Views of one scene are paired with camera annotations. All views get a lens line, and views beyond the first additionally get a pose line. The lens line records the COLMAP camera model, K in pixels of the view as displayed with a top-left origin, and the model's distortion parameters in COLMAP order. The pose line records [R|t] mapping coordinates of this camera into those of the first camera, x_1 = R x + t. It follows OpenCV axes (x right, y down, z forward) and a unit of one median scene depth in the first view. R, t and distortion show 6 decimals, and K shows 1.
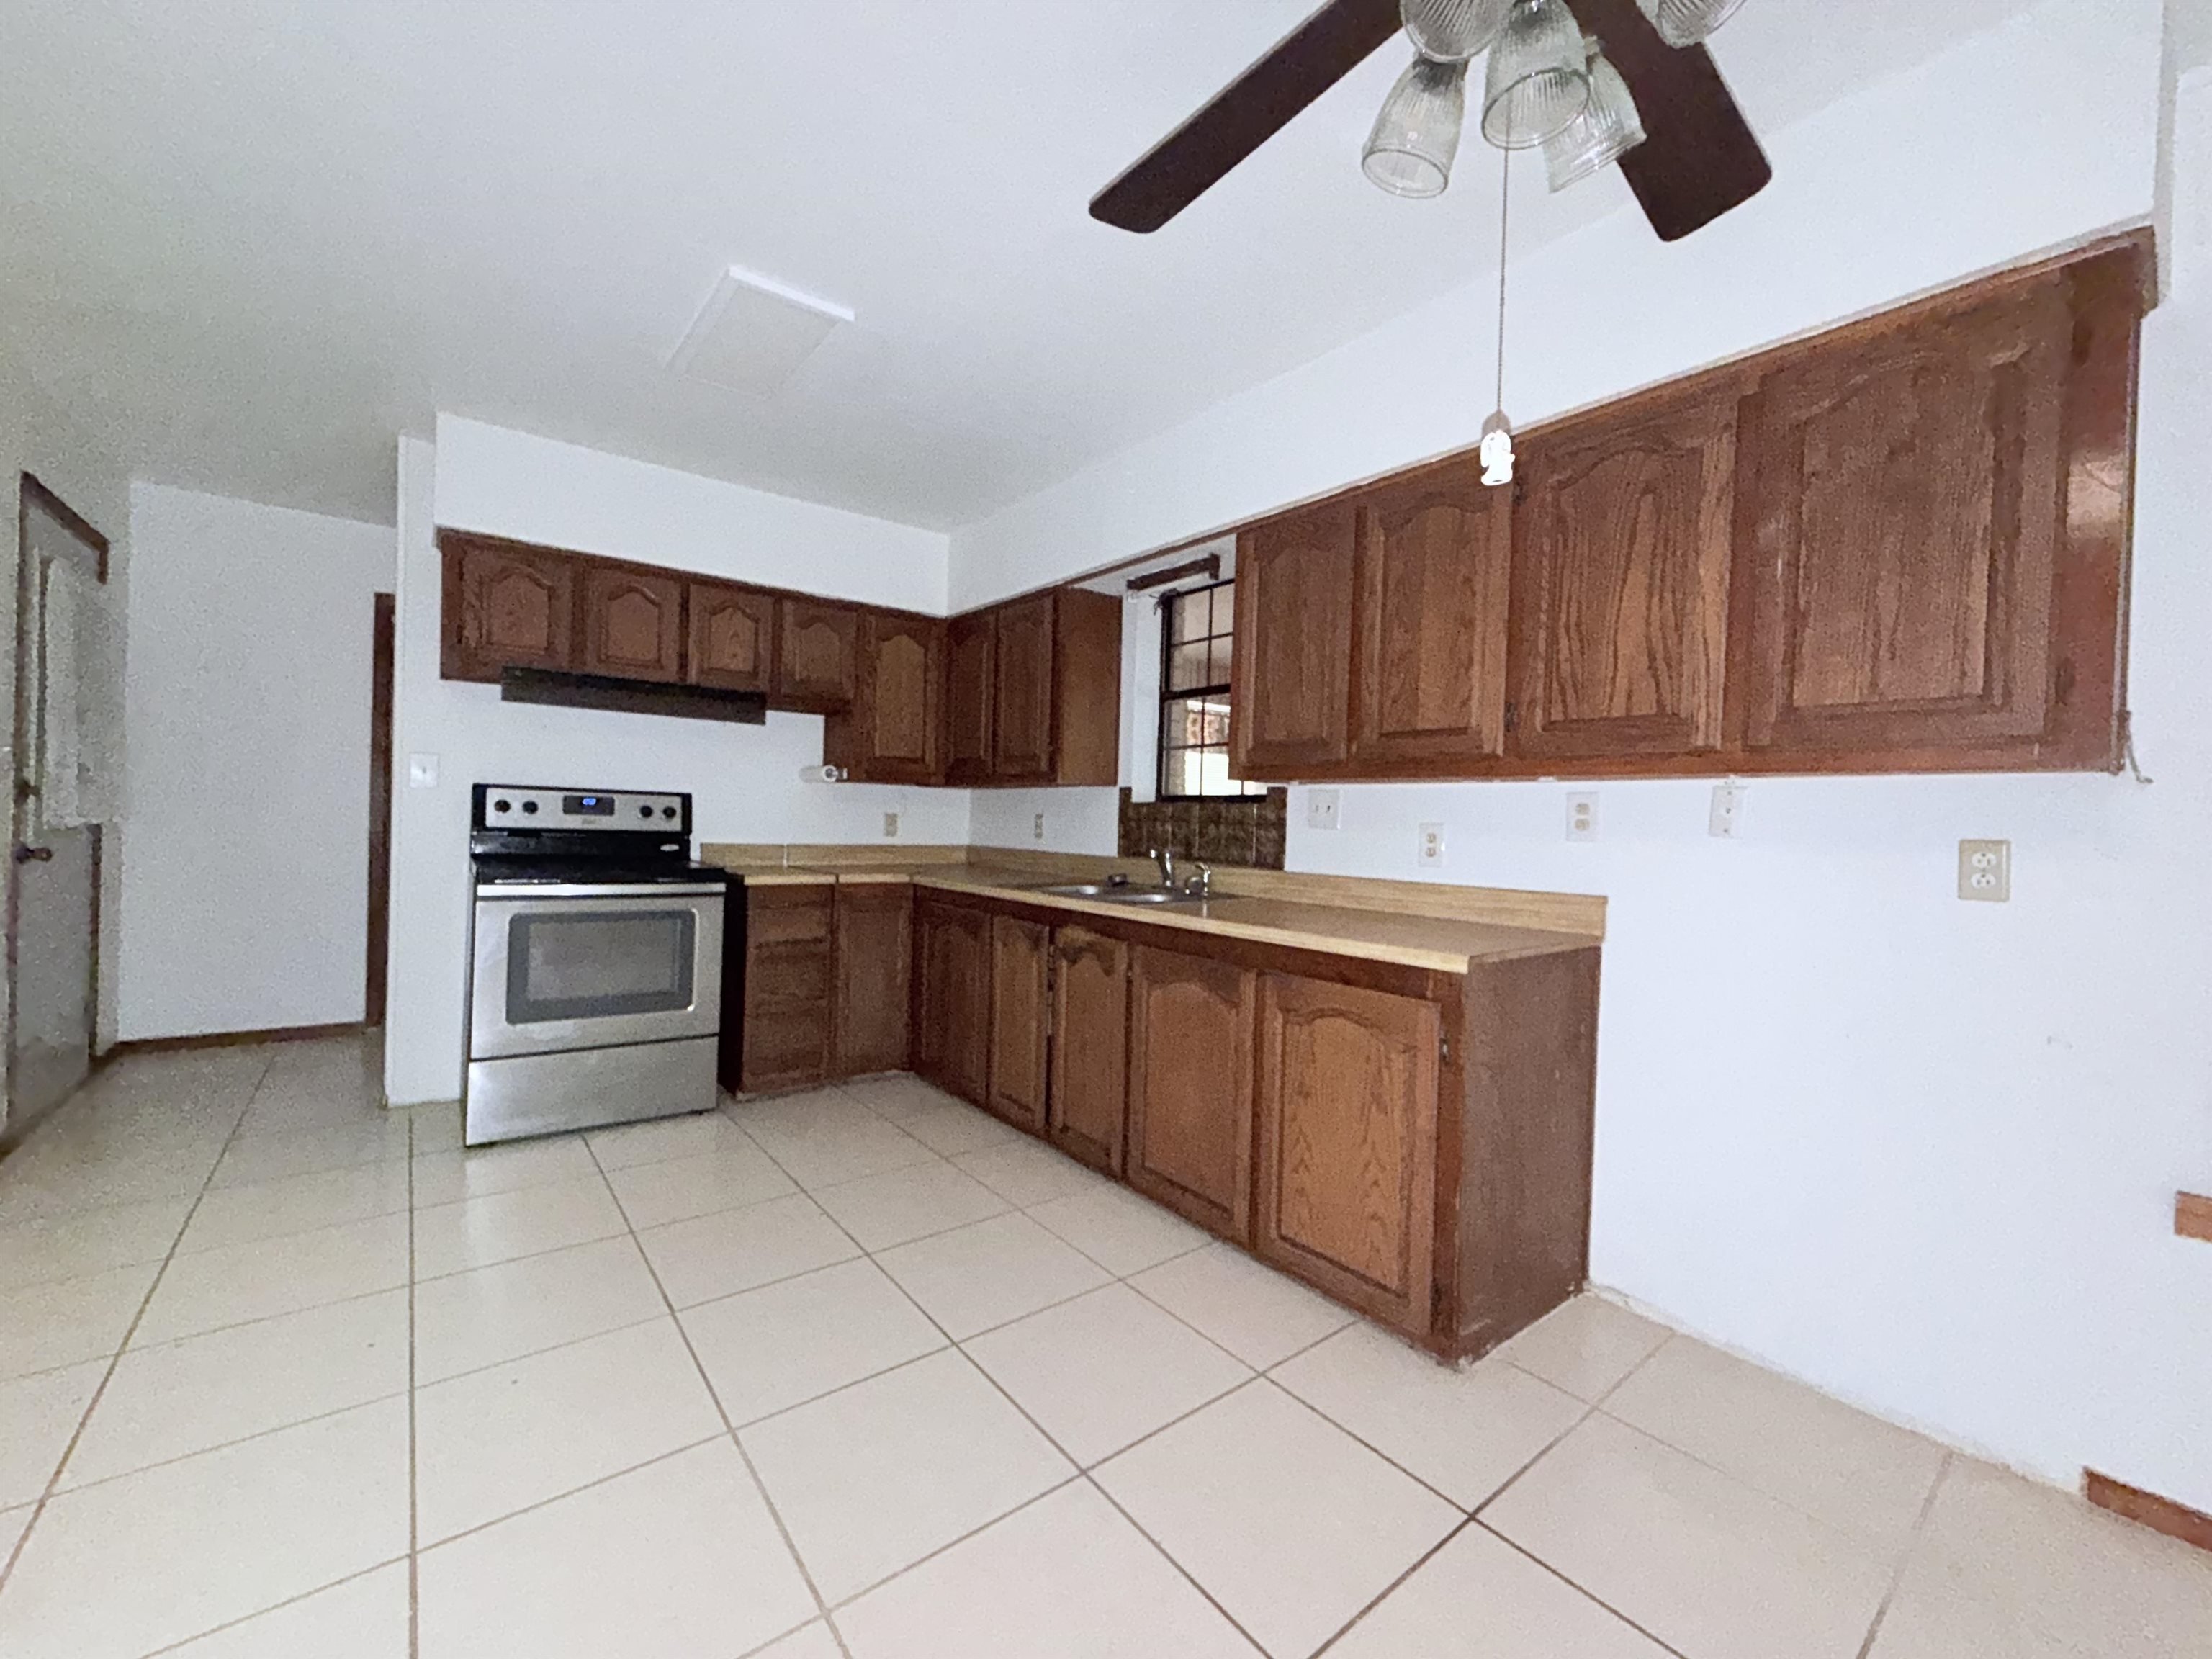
lens RADIAL K [[887.7, 0, 1100.4], [0, 887.7, 829.8], [0, 0, 1]] dist [0.001295, 0.000197]
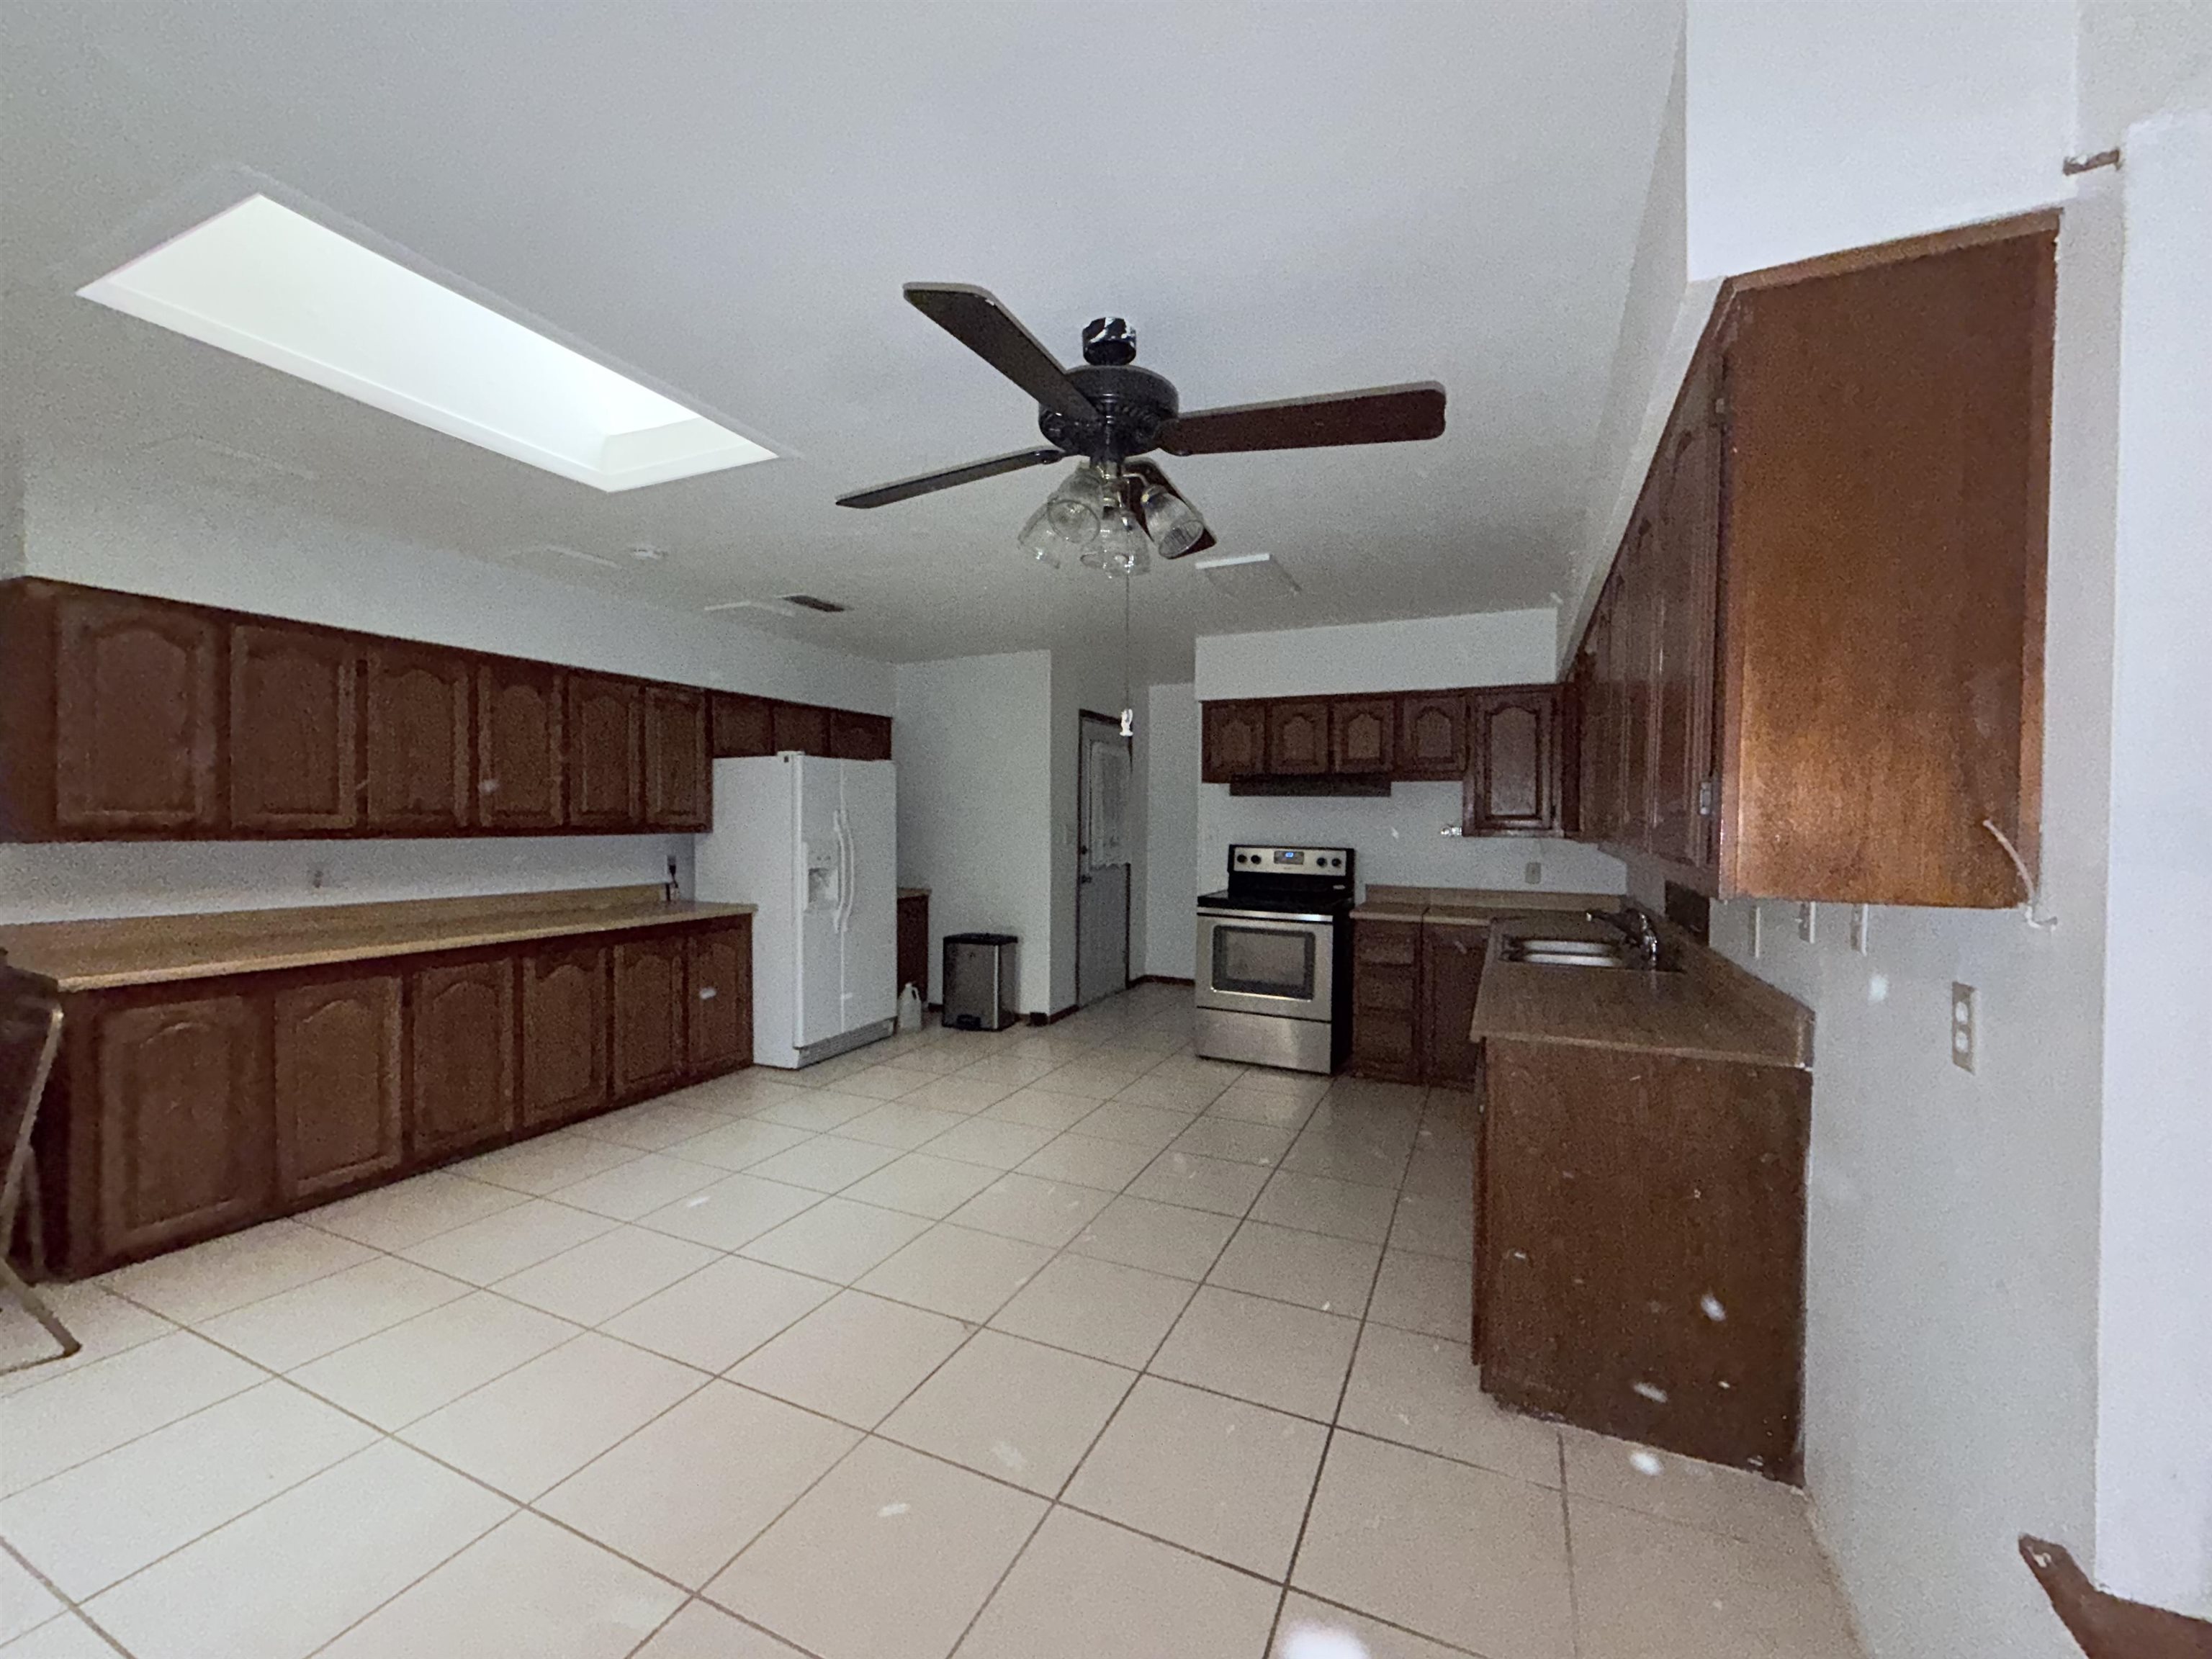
lens RADIAL K [[887.7, 0, 1099.1], [0, 887.7, 827.3], [0, 0, 1]] dist [0.001295, 0.000197]
pose [[0.463617, -0.017912, -0.885855, 0.622593], [-0.007962, 0.999671, -0.024380, -0.040052], [0.886000, 0.018356, 0.463322, 0.012495]]
